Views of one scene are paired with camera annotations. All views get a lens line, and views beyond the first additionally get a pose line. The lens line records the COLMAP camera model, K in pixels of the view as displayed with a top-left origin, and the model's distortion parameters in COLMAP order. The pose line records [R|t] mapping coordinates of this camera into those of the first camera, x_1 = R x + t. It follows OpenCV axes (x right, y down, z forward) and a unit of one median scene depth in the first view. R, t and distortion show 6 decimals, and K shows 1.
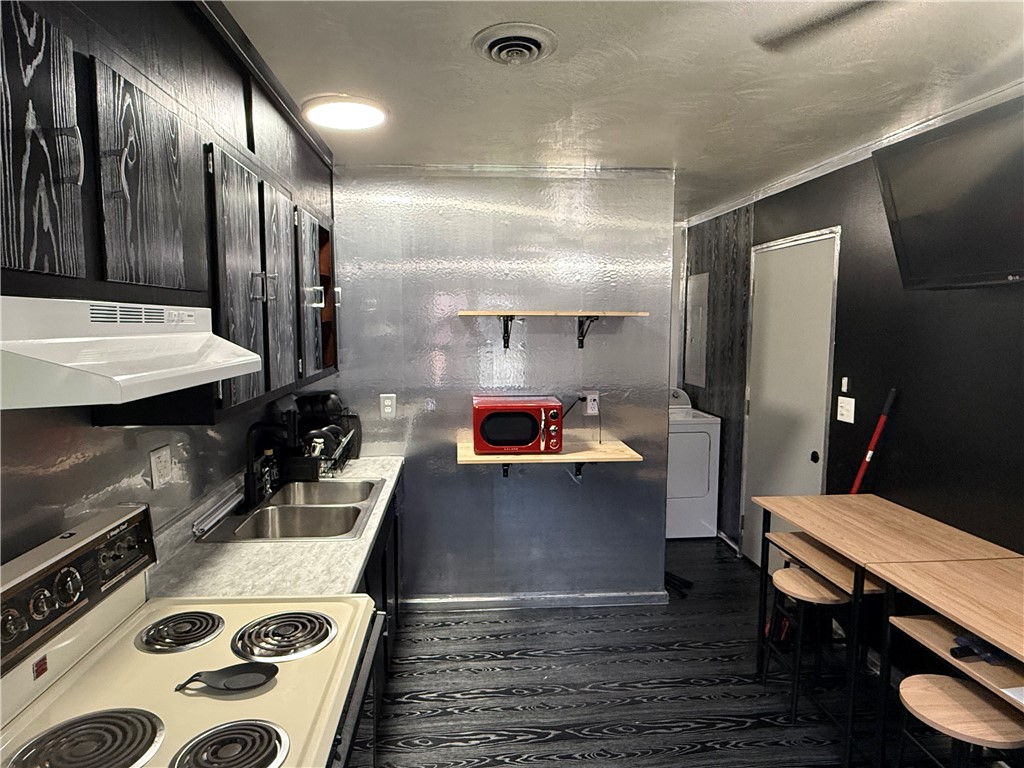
lens RADIAL K [[602.9, 0, 497.8], [0, 602.9, 382.8], [0, 0, 1]] dist [0.001498, 0.000277]
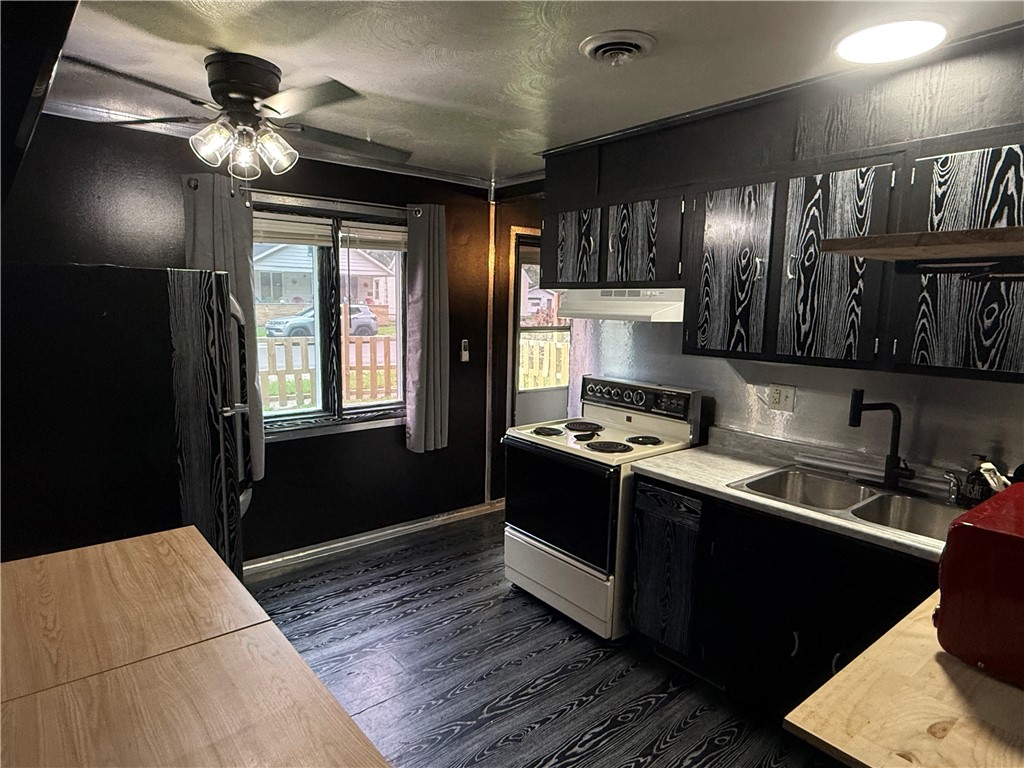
lens RADIAL K [[602.9, 0, 497.8], [0, 602.9, 382.8], [0, 0, 1]] dist [0.001498, 0.000277]
pose [[-0.827473, 0.063552, -0.557898, 0.833295], [-0.069054, 0.974515, 0.213431, -0.161312], [0.557244, 0.215133, -0.801996, 1.815403]]
